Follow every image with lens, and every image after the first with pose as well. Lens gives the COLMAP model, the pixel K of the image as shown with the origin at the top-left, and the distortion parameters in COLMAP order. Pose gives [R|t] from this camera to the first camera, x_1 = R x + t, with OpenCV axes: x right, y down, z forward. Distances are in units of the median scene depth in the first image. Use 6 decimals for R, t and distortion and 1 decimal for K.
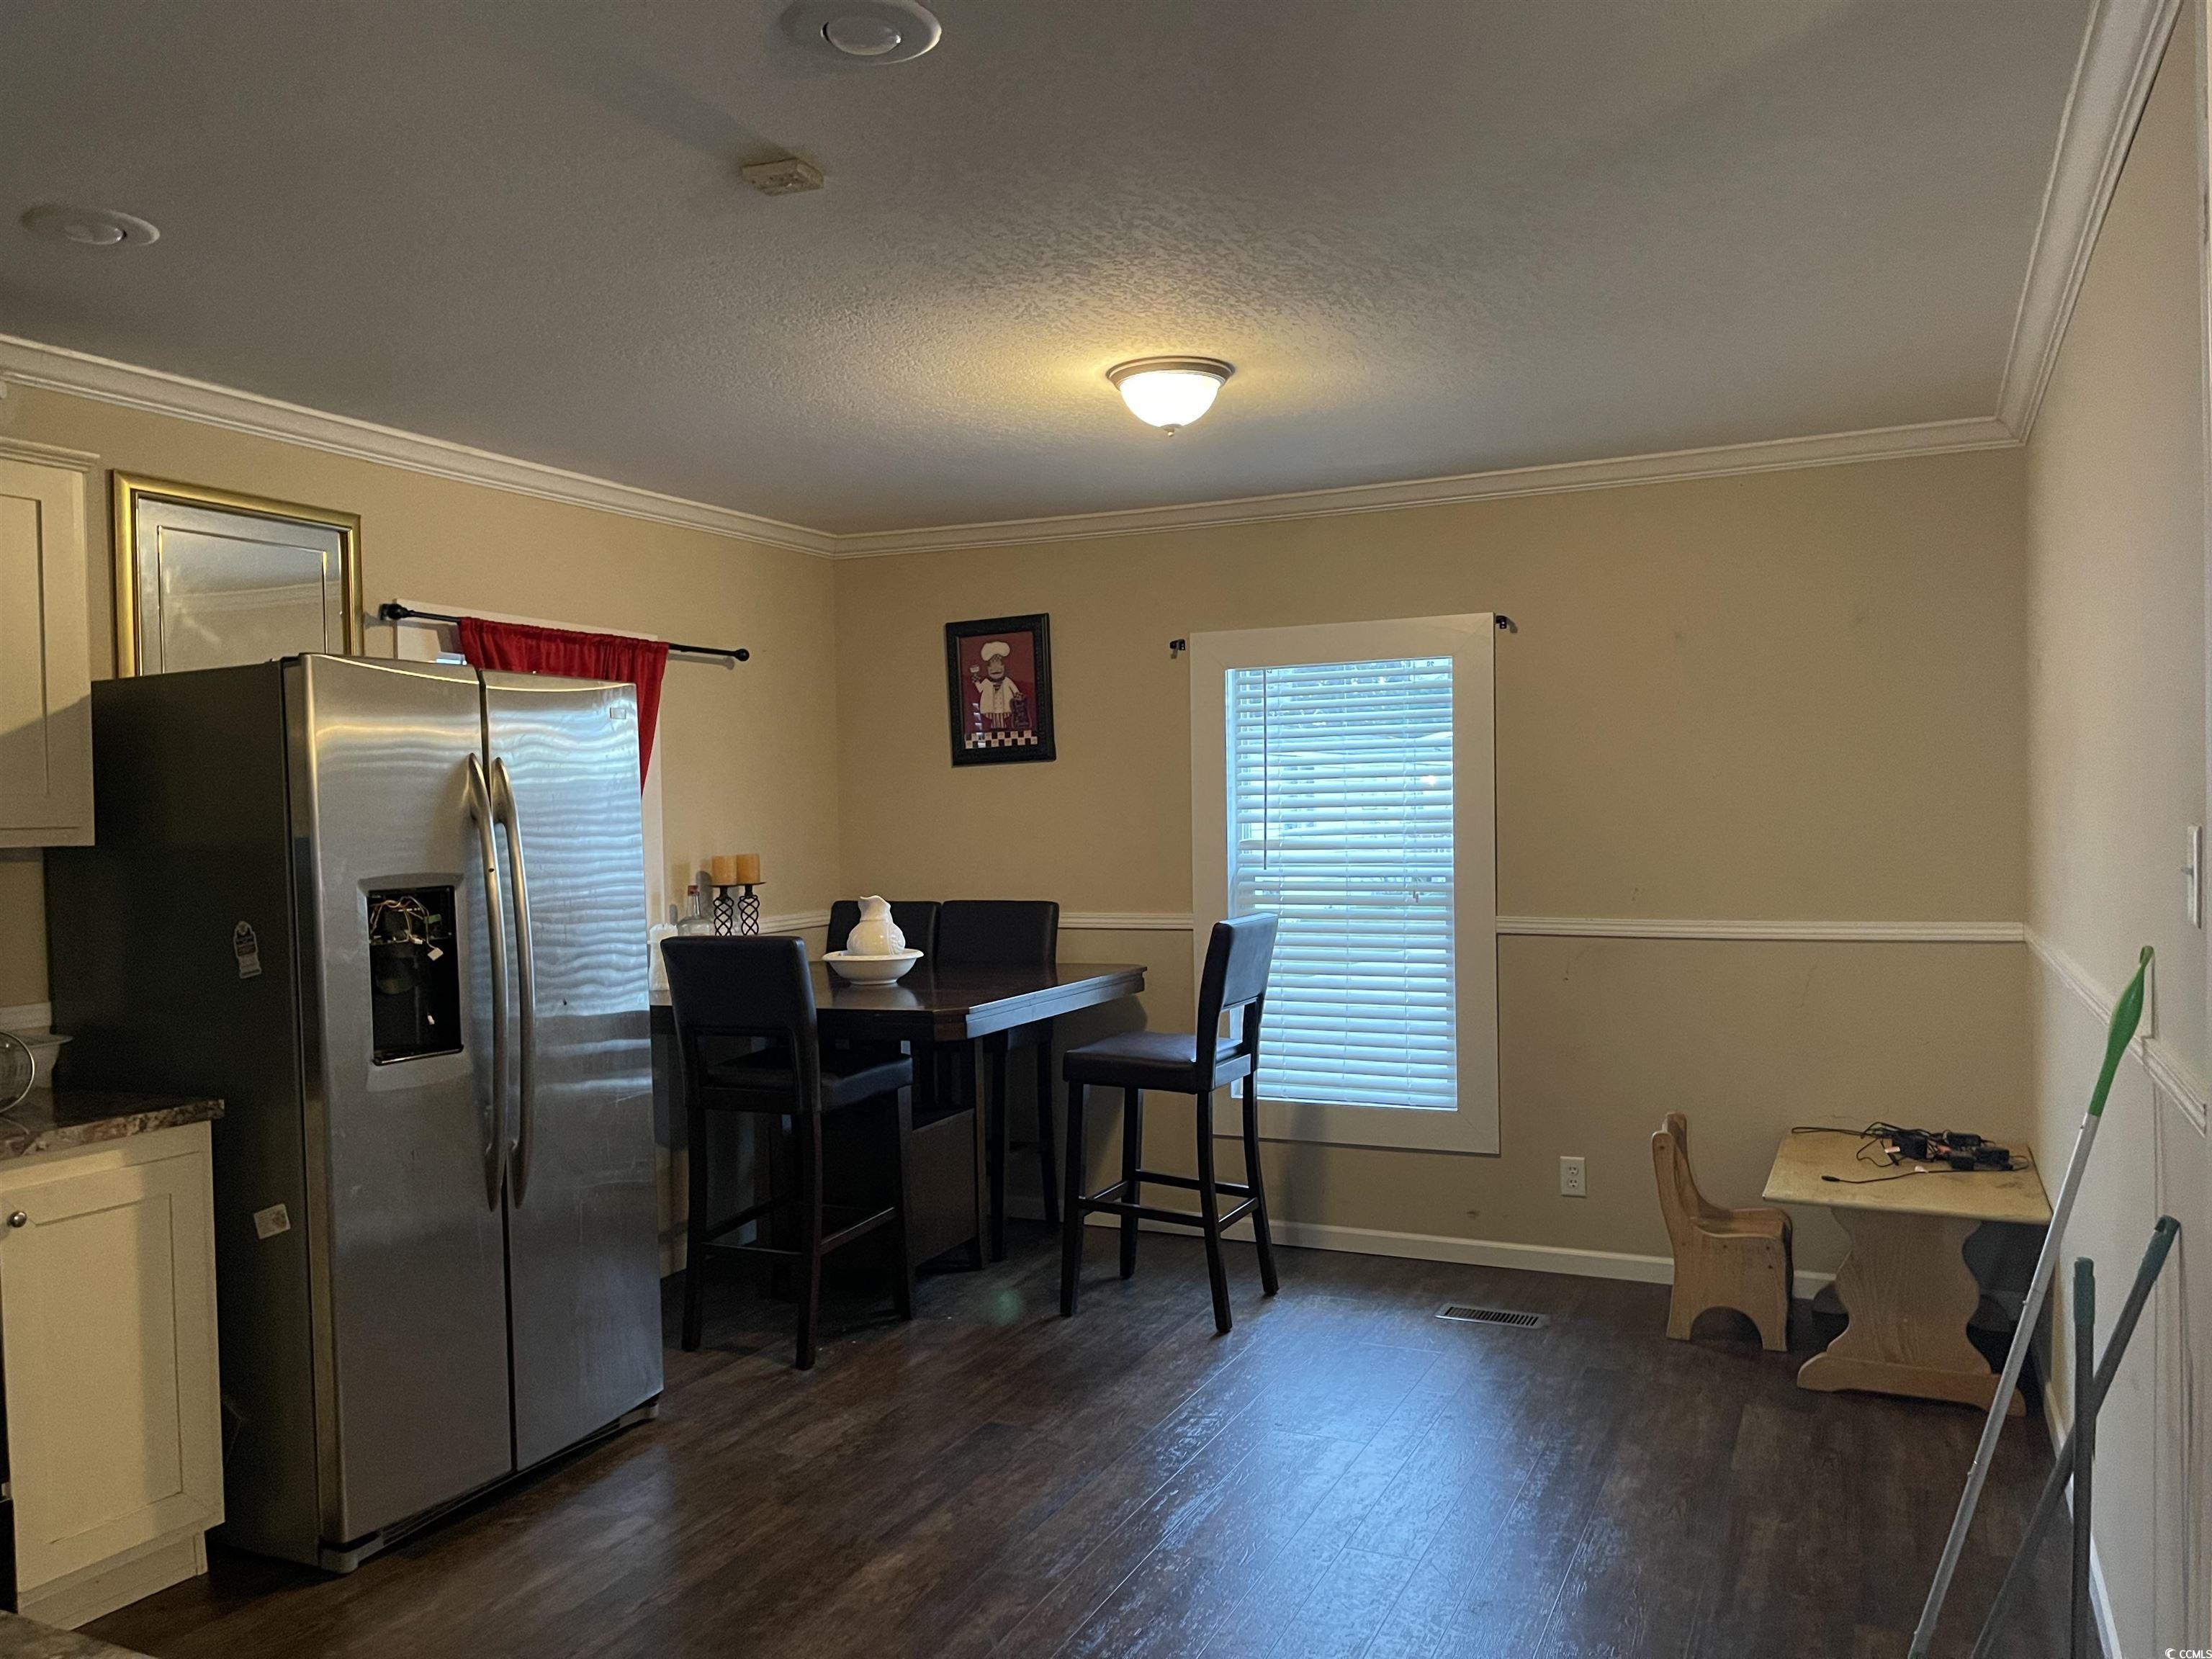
lens RADIAL K [[1667.6, 0, 1108.7], [0, 1667.6, 833.5], [0, 0, 1]] dist [0.074583, -0.094485]
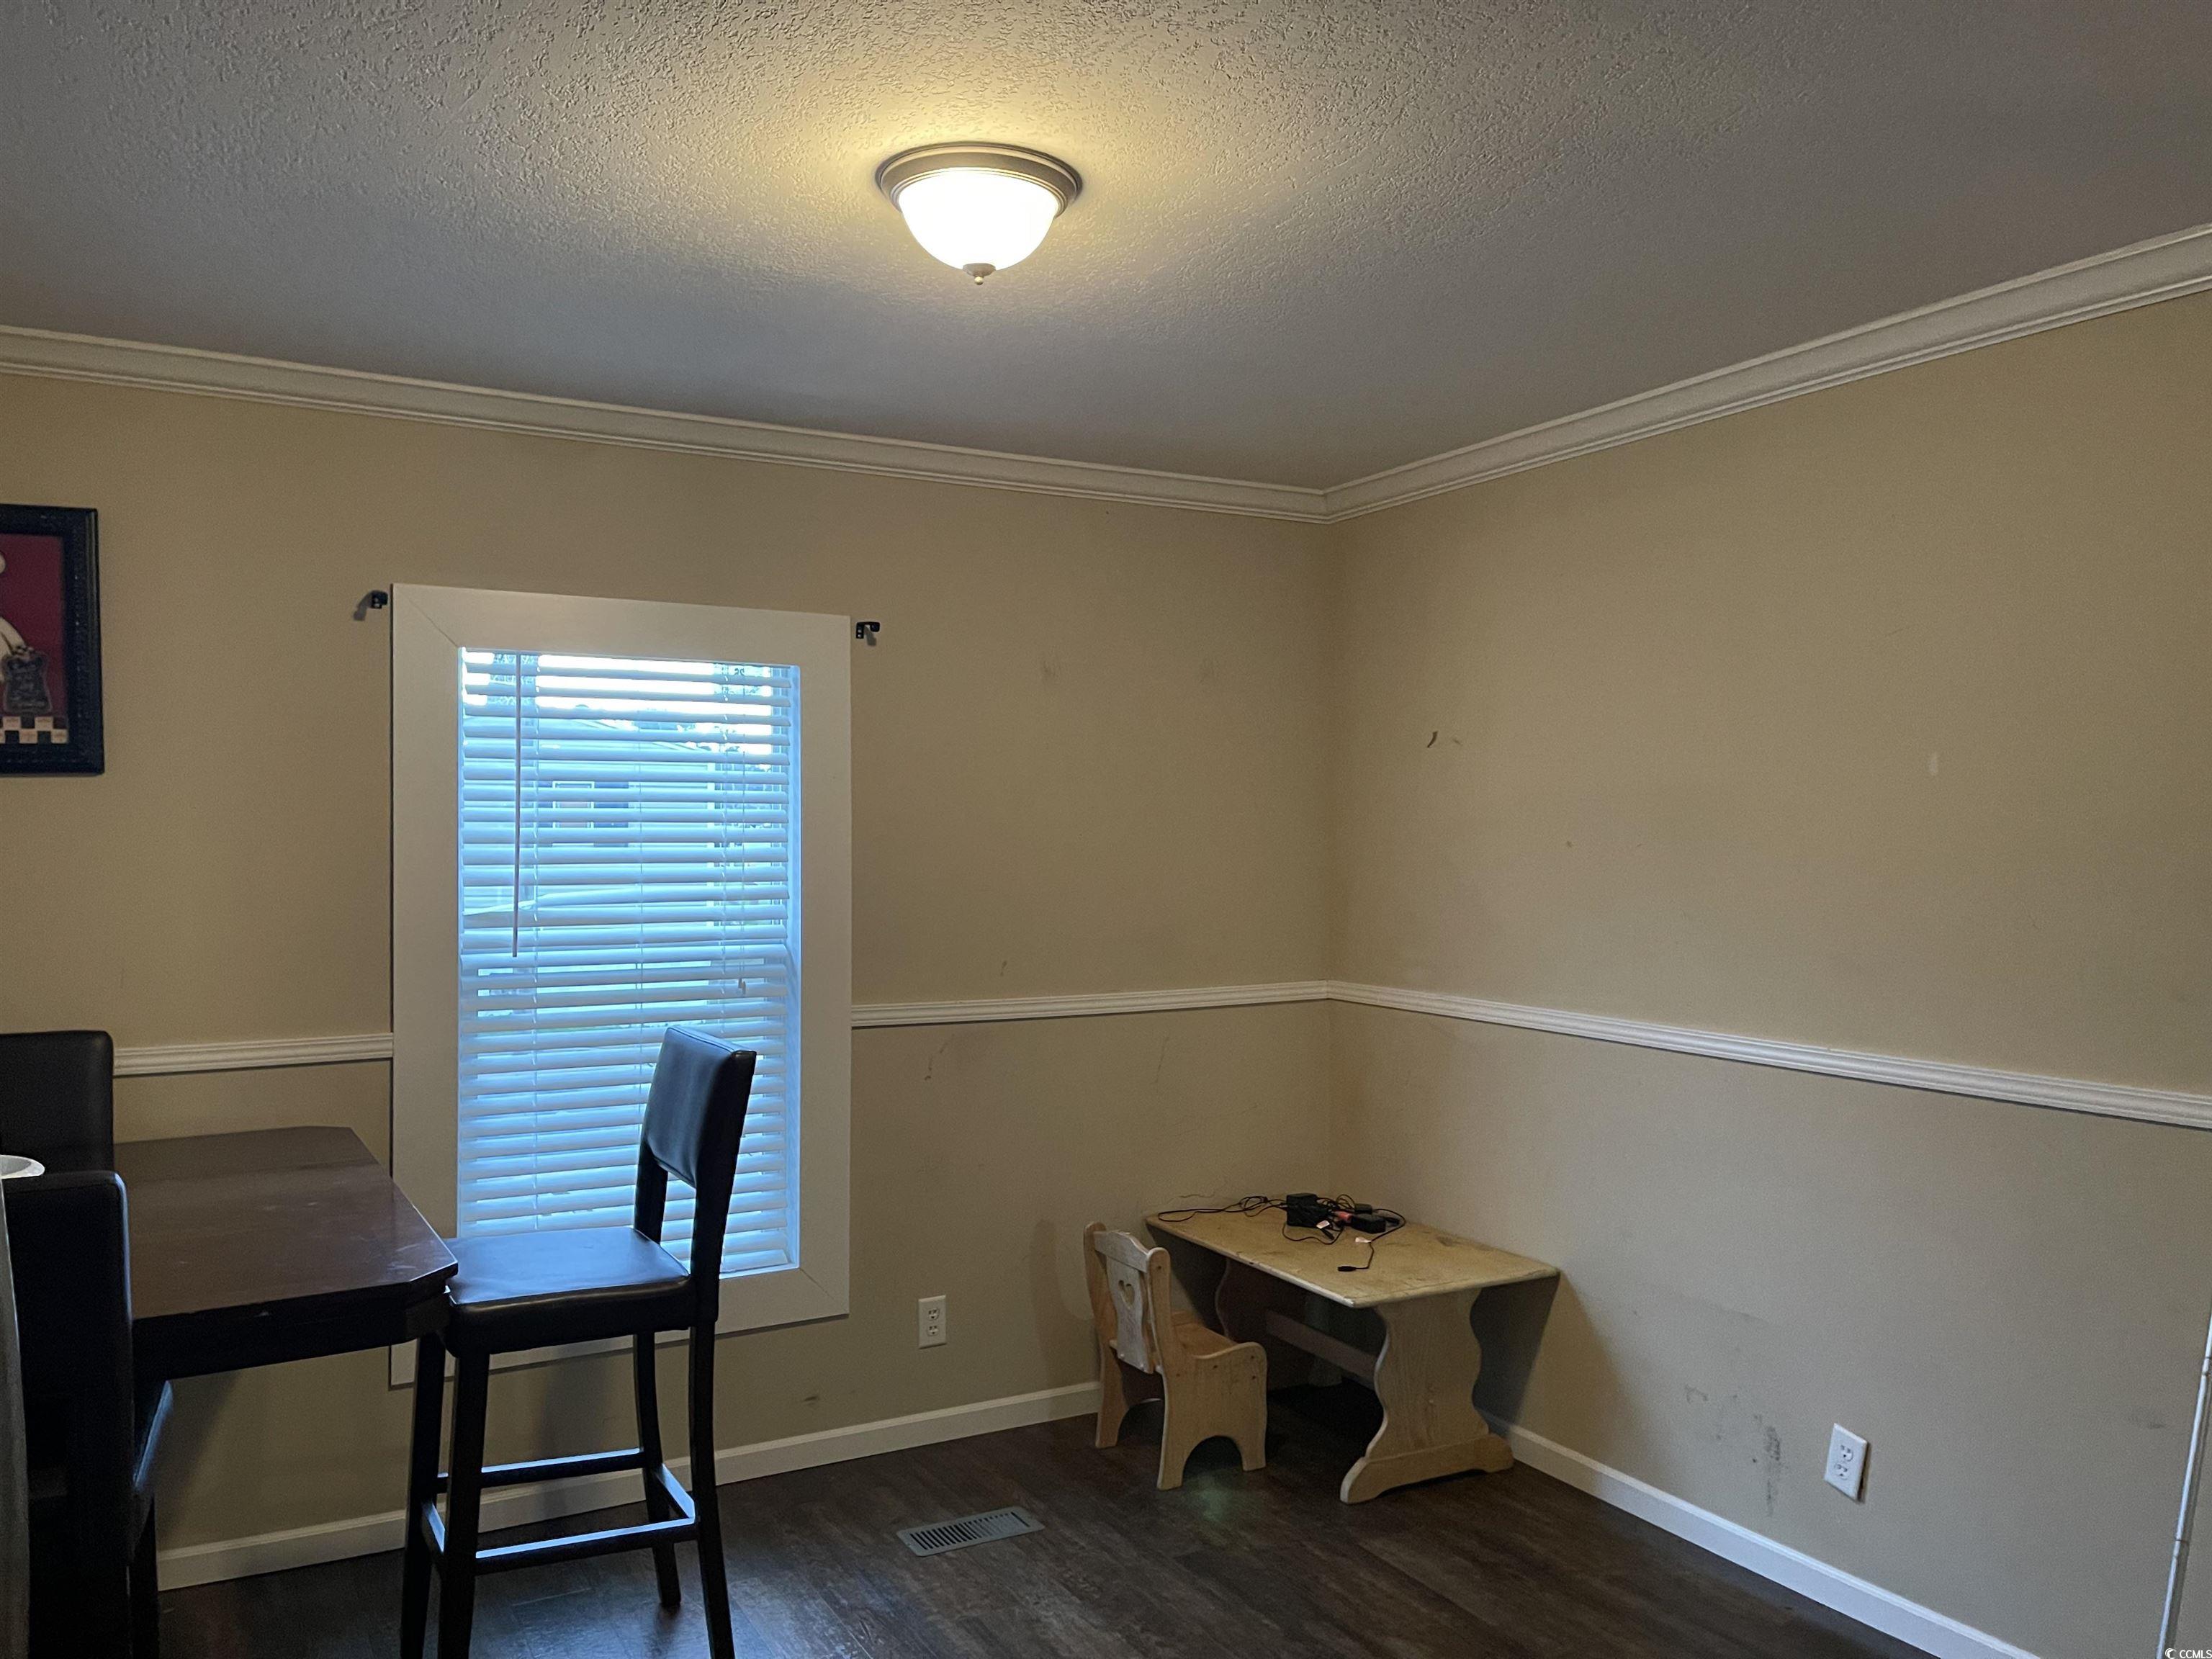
lens RADIAL K [[1667.6, 0, 1106.9], [0, 1667.6, 833.9], [0, 0, 1]] dist [0.074583, -0.094485]
pose [[0.581713, 0.017595, 0.813204, -0.380820], [-0.000137, 0.999768, -0.021534, -0.015324], [-0.813394, 0.012415, 0.581580, 0.516795]]
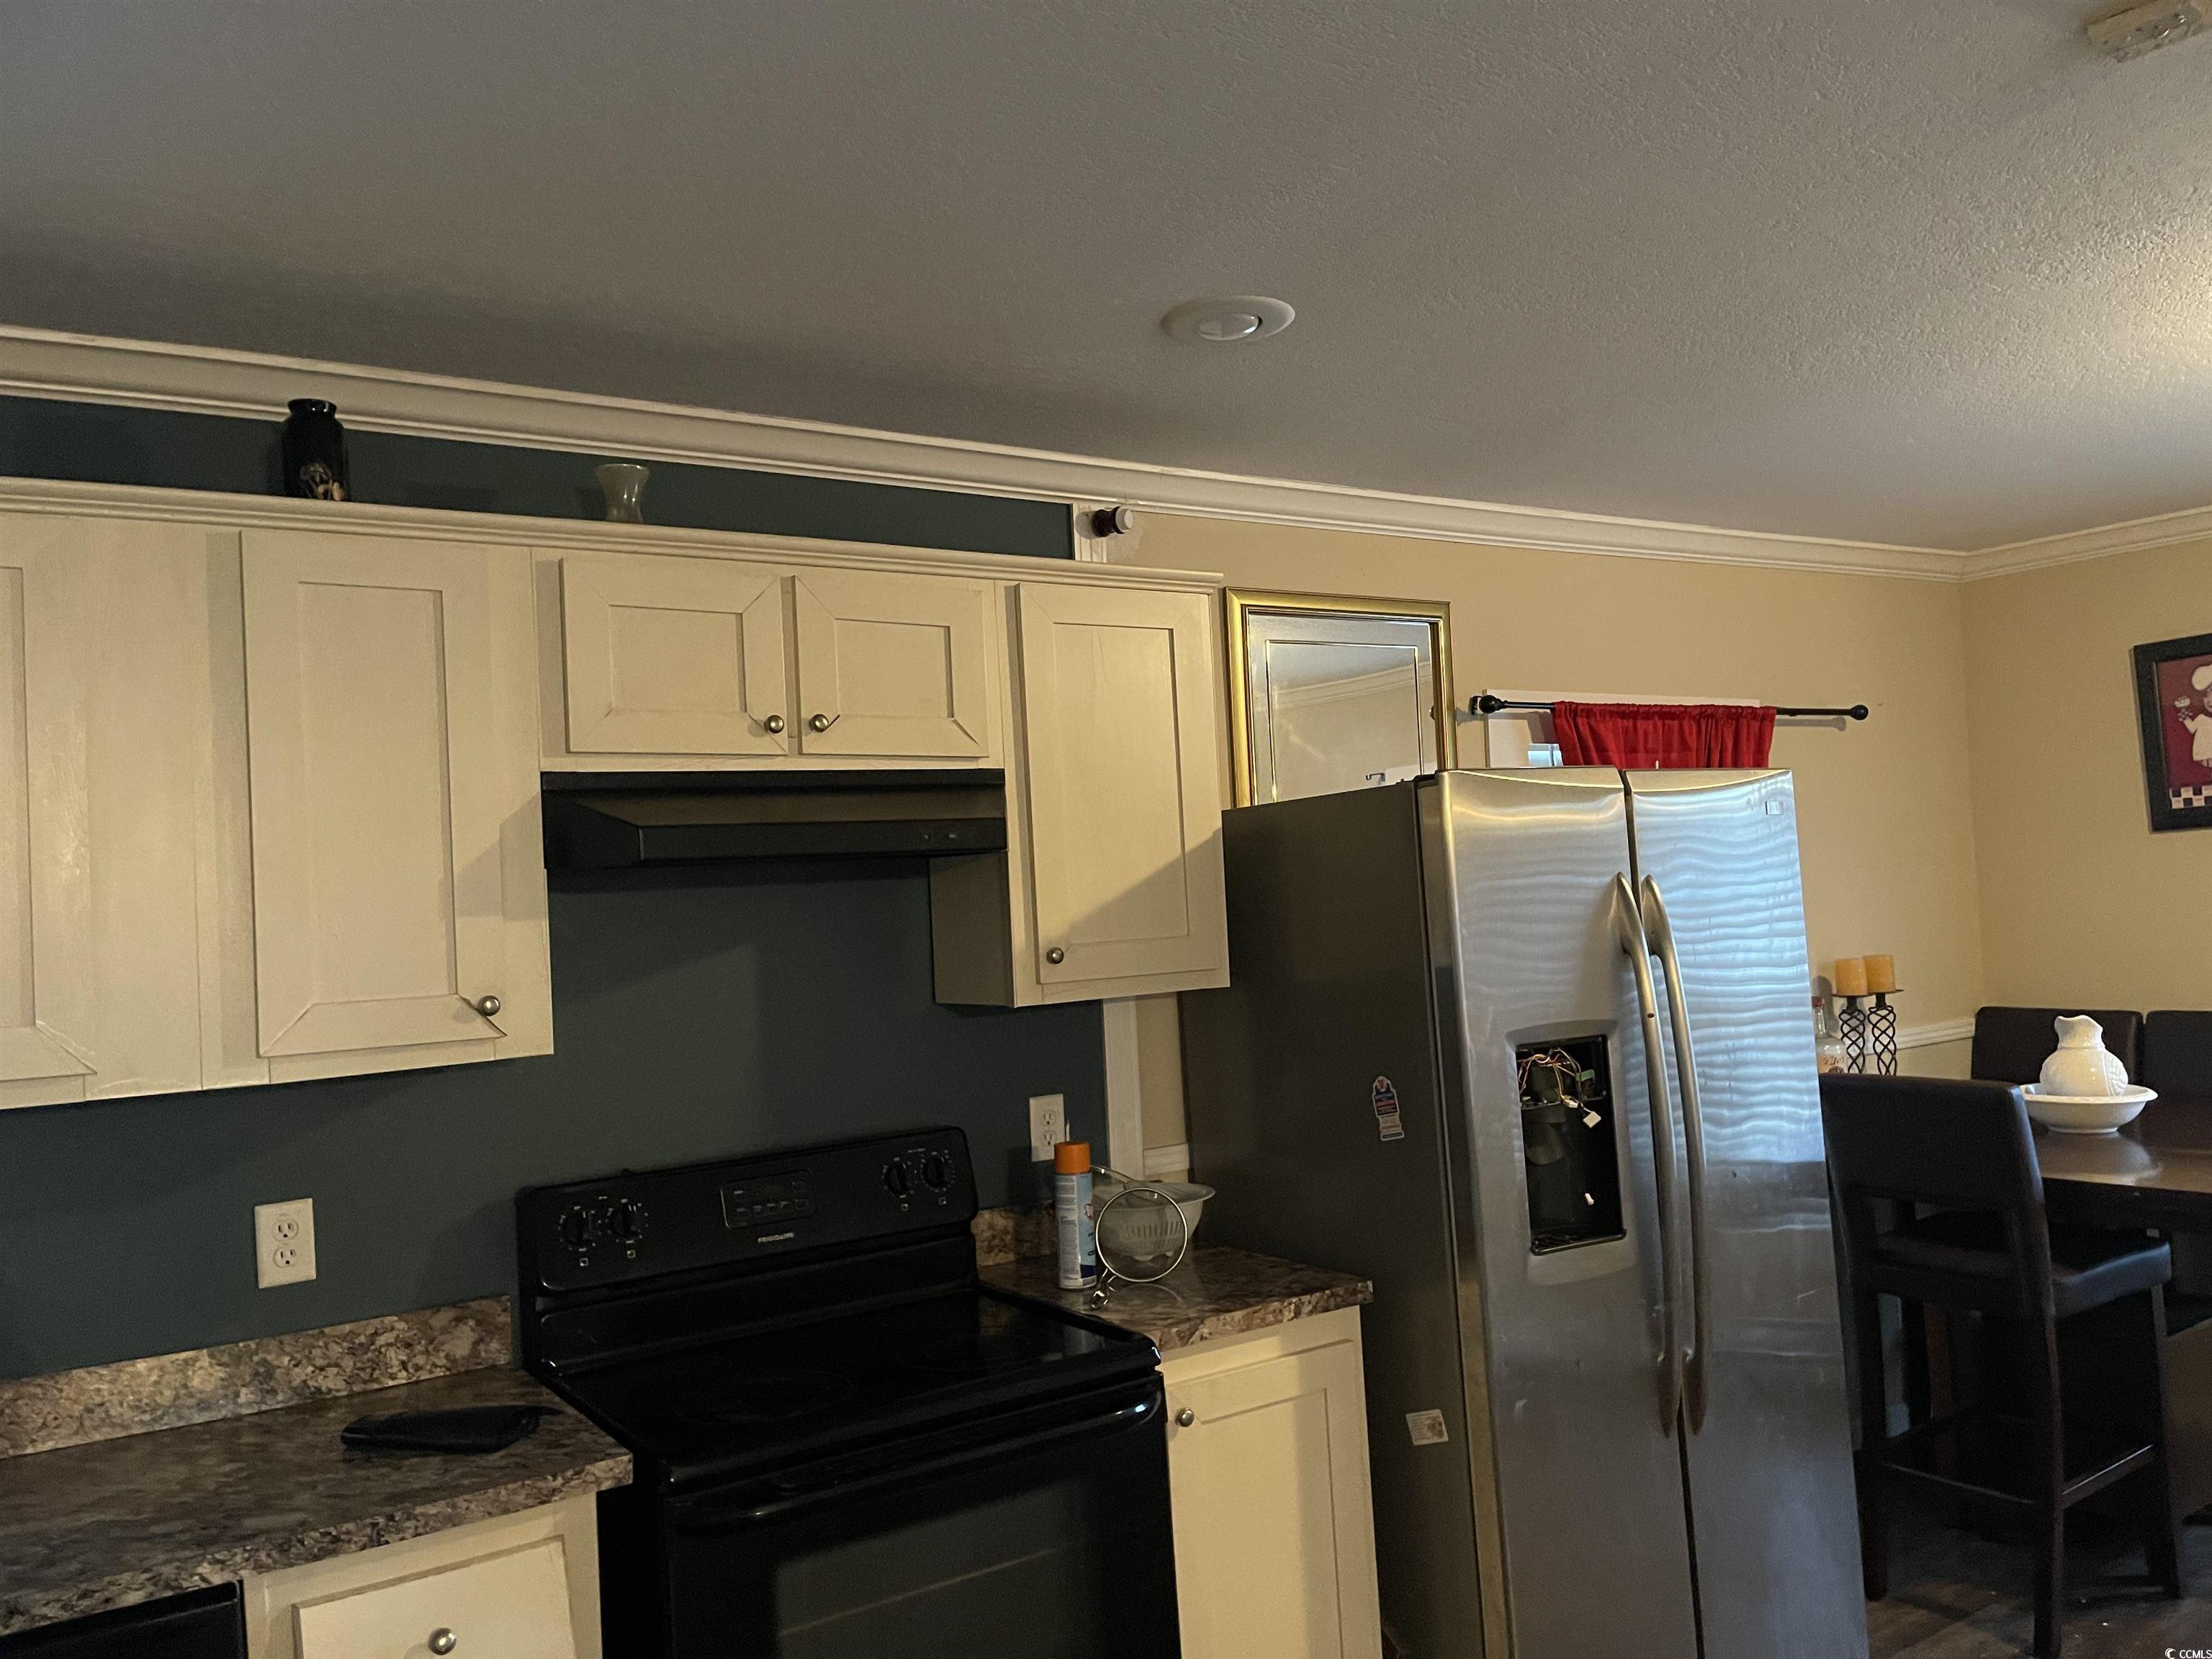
lens RADIAL K [[1667.6, 0, 1103.6], [0, 1667.6, 837.7], [0, 0, 1]] dist [0.074583, -0.094485]
pose [[0.844821, -0.043438, -0.533283, -0.117157], [0.028412, 0.998935, -0.036358, -0.032069], [0.534294, 0.015564, 0.845155, 0.130178]]
